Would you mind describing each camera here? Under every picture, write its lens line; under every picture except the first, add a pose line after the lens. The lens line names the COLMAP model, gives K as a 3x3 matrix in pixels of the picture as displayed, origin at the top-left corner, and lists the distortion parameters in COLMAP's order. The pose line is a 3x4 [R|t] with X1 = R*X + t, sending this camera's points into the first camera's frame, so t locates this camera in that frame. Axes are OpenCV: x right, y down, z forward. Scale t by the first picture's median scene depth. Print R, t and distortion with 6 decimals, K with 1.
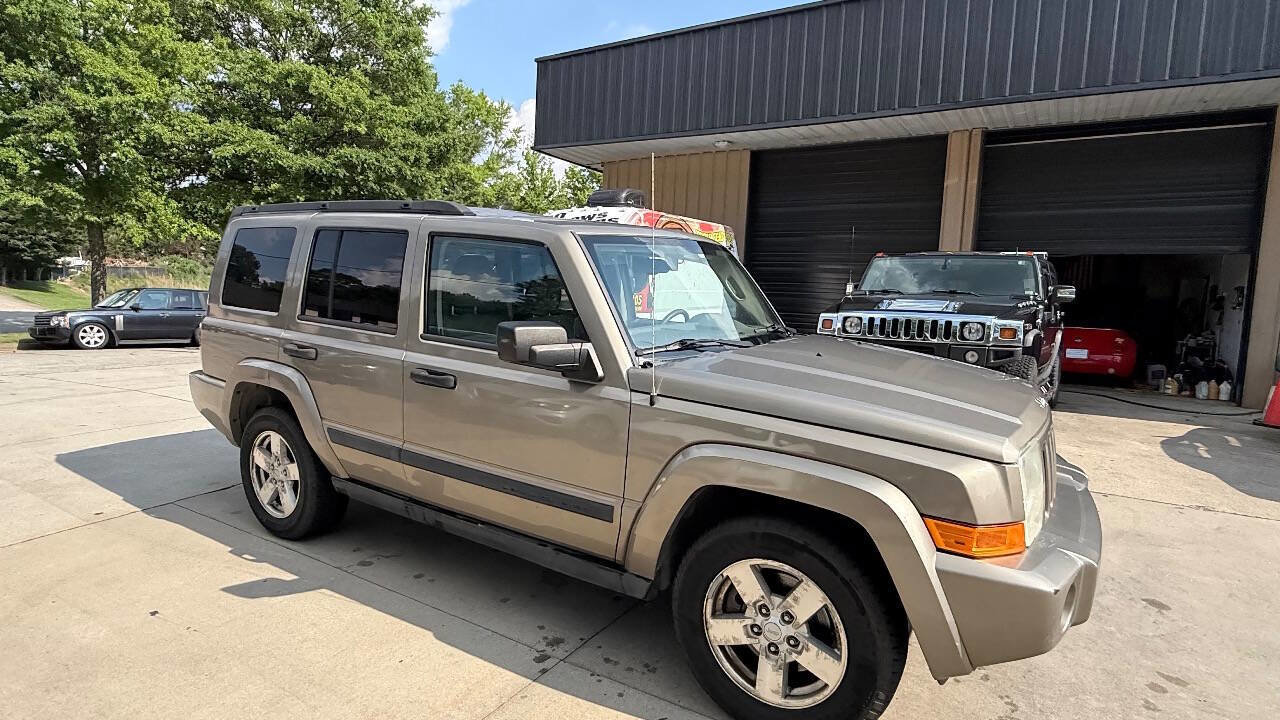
lens RADIAL K [[660.1, 0, 633.9], [0, 660.1, 354.7], [0, 0, 1]] dist [0.000302, -0.000796]
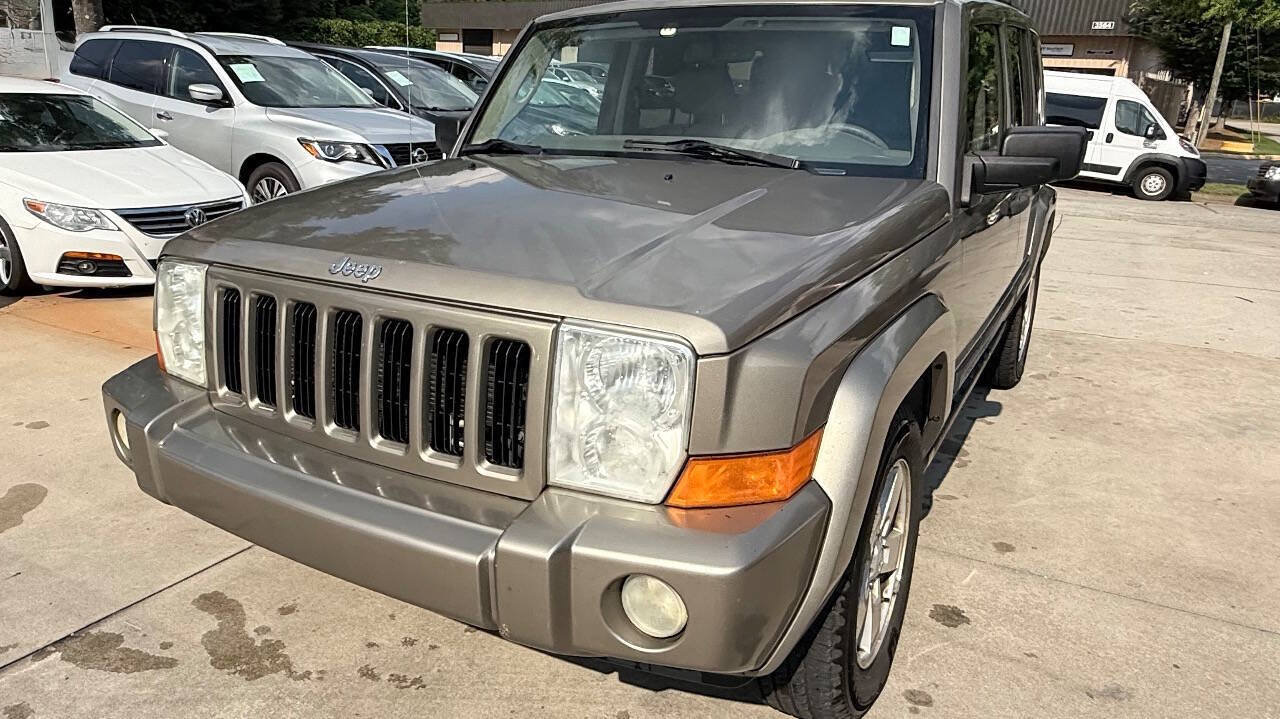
lens RADIAL K [[869.5, 0, 602.6], [0, 869.5, 337.0], [0, 0, 1]] dist [-0.003966, 0.005951]
pose [[0.030437, 0.245527, -0.968912, 0.883547], [-0.126946, 0.962461, 0.239904, -0.046131], [0.991443, 0.115698, 0.060463, 0.778404]]
